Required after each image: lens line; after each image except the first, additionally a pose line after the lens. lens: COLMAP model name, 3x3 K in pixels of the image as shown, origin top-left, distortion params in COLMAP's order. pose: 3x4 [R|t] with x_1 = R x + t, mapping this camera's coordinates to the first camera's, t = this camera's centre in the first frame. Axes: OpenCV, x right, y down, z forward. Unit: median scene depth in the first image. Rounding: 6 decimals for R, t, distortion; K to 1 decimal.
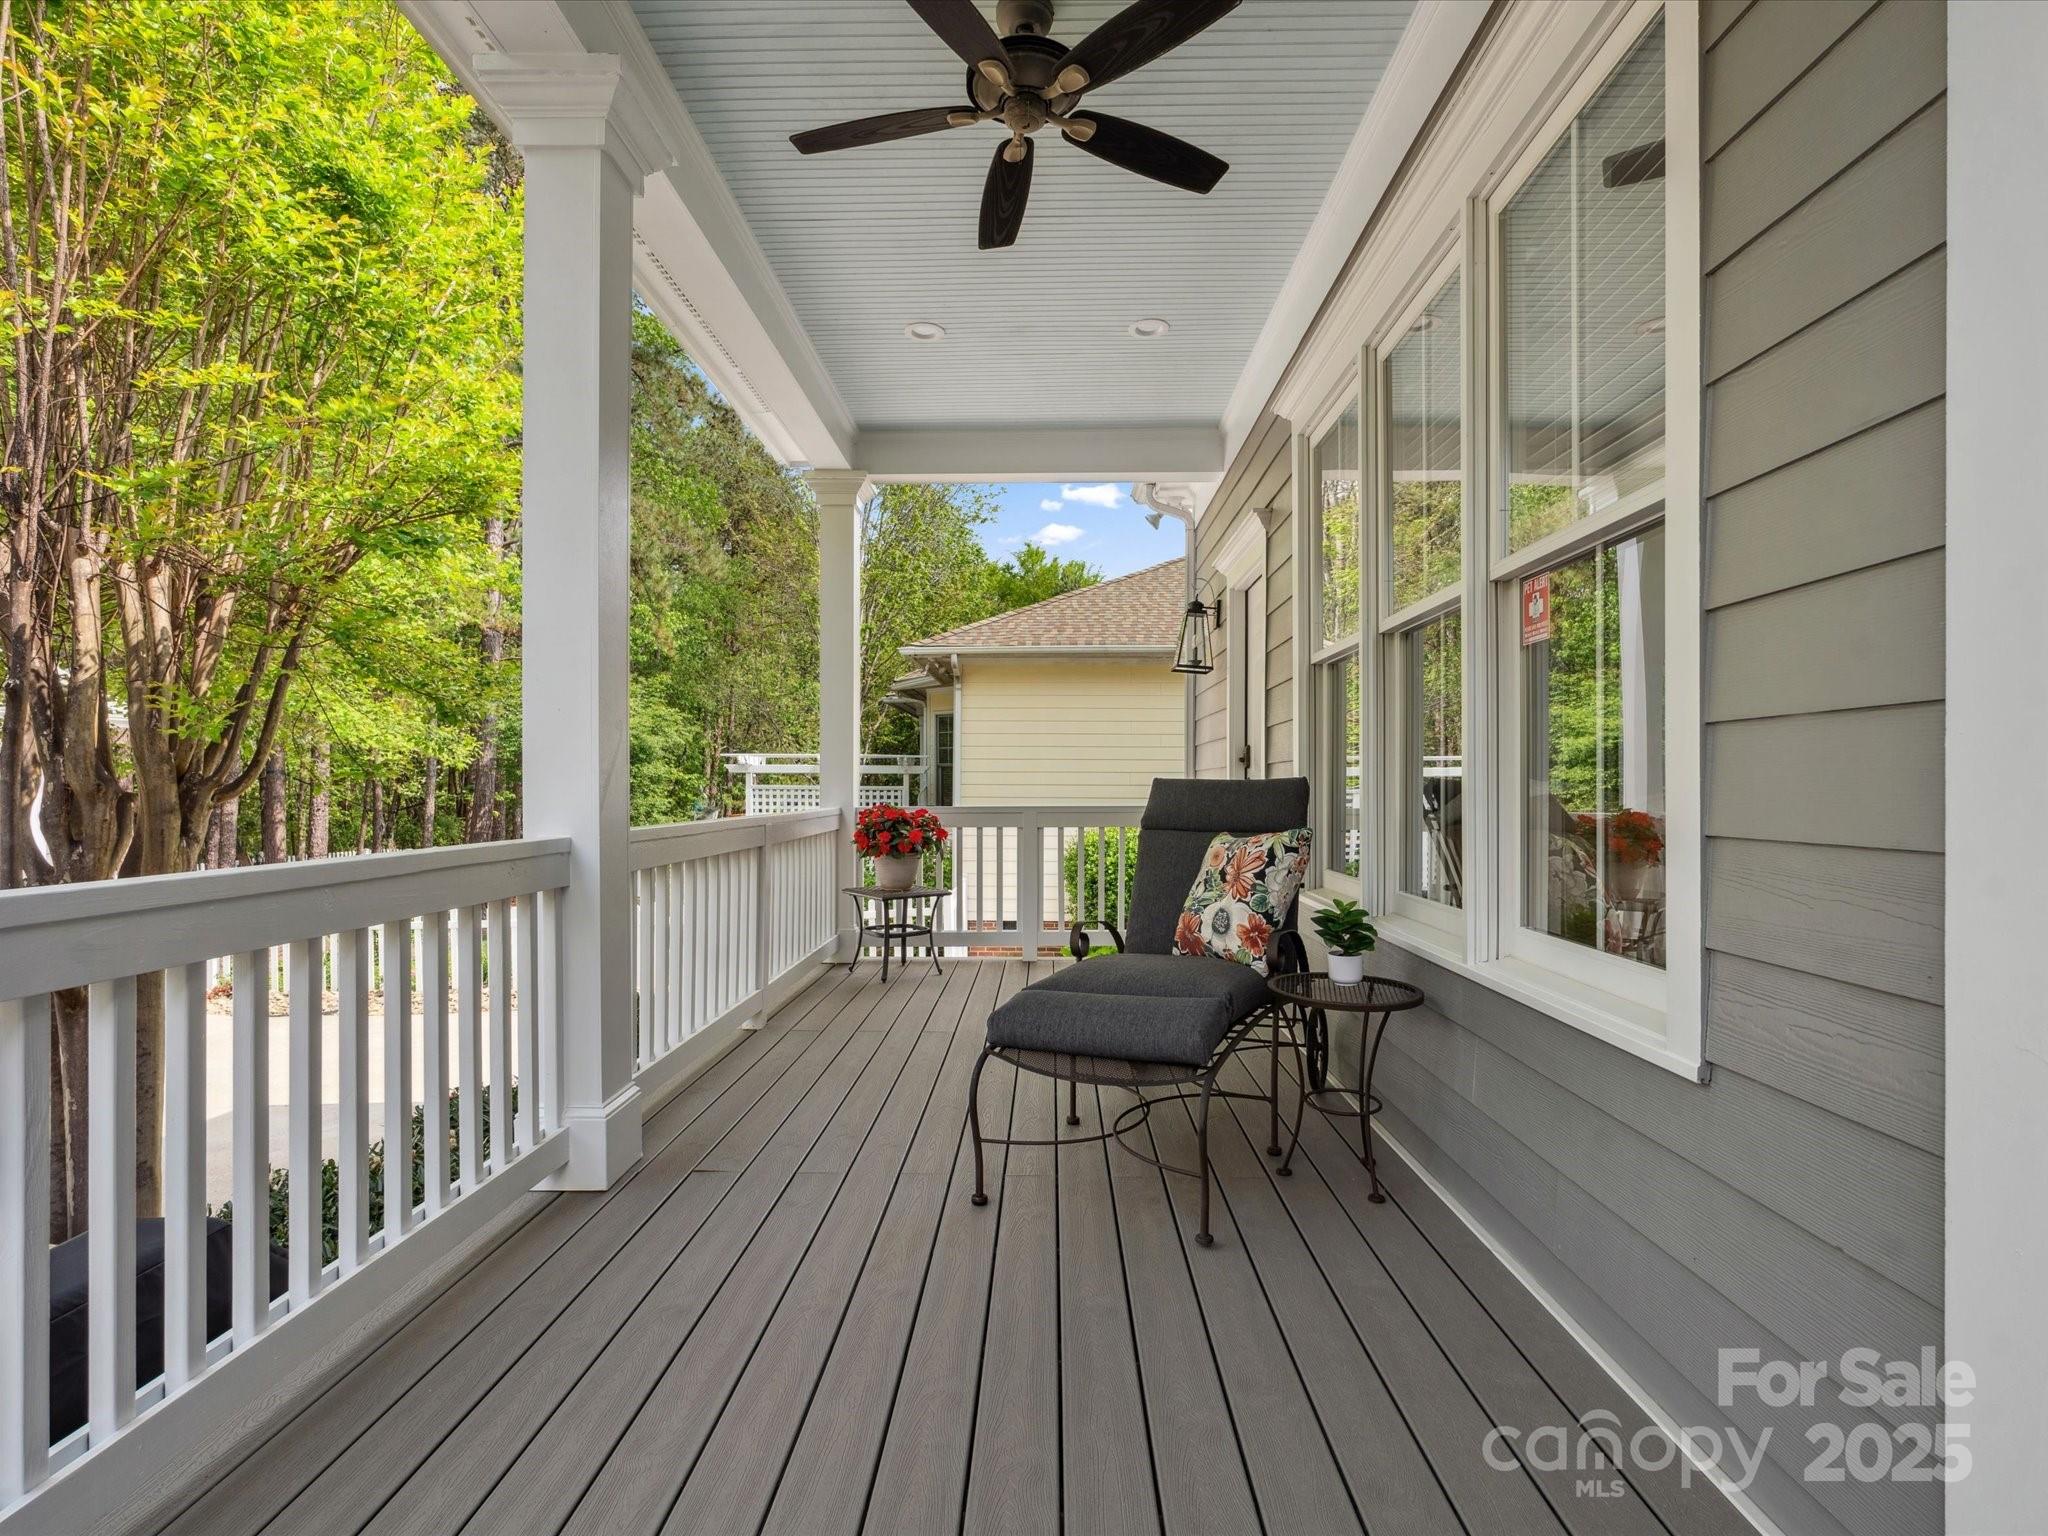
lens RADIAL K [[1016.3, 0, 1031.7], [0, 1016.3, 781.0], [0, 0, 1]] dist [-0.003981, 0.000443]
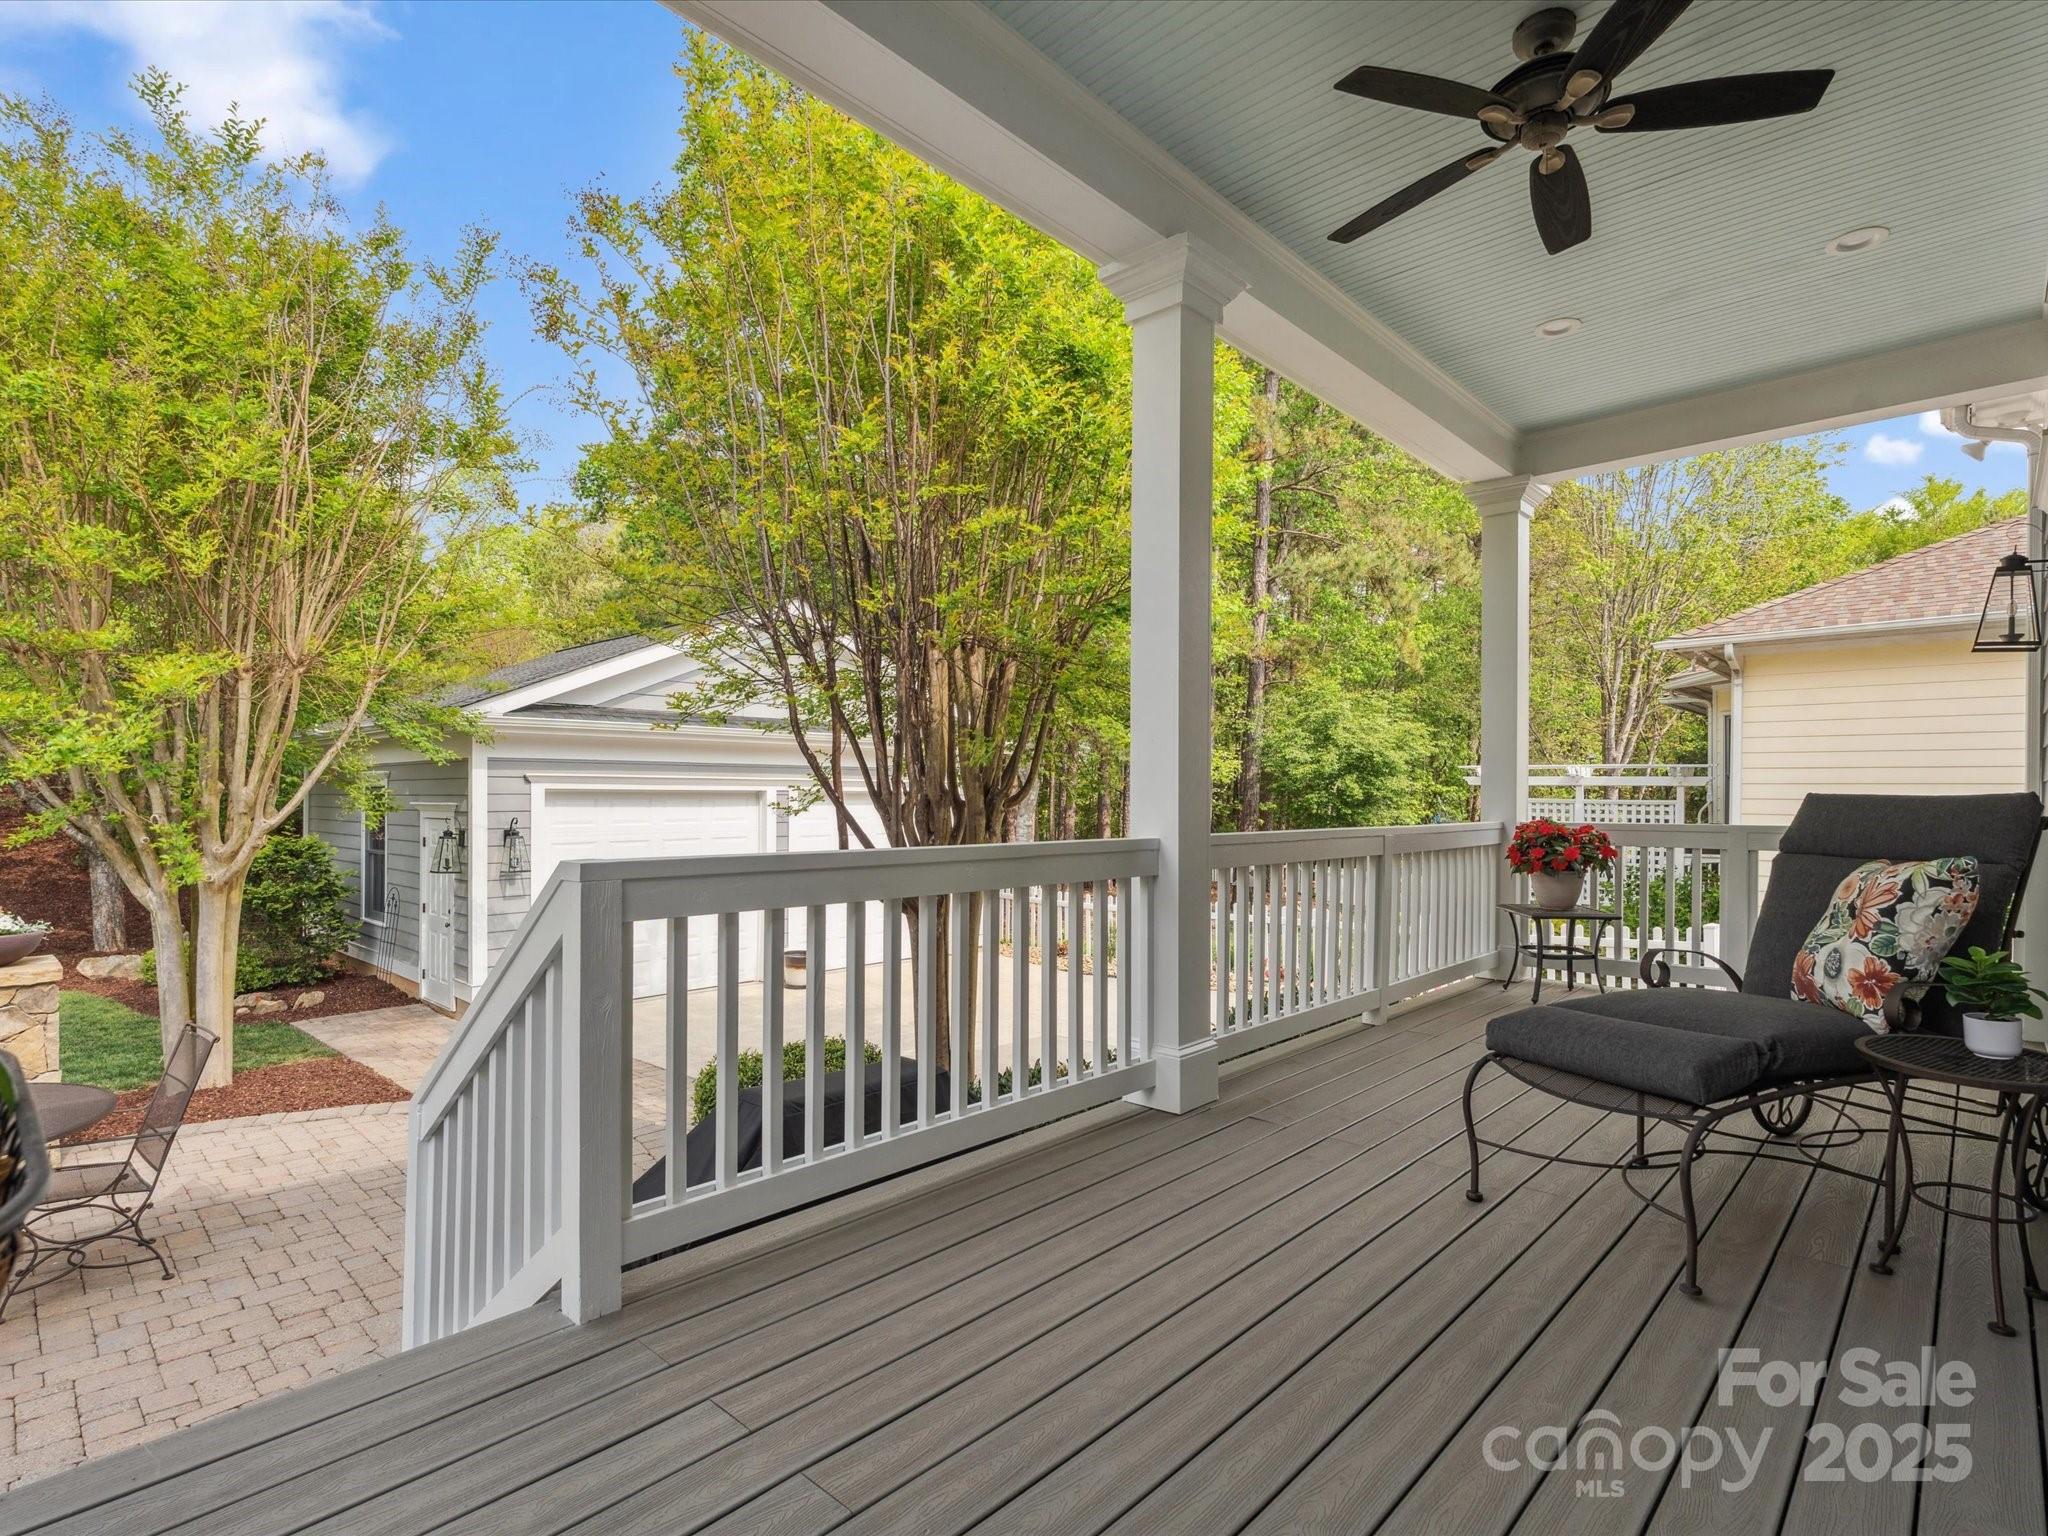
lens RADIAL K [[1016.3, 0, 1020.4], [0, 1016.3, 782.7], [0, 0, 1]] dist [-0.003981, 0.000443]
pose [[0.741681, -0.004462, -0.670738, 0.204002], [-0.002567, 0.999952, -0.009490, -0.001768], [0.670748, 0.008760, 0.741634, -0.062800]]
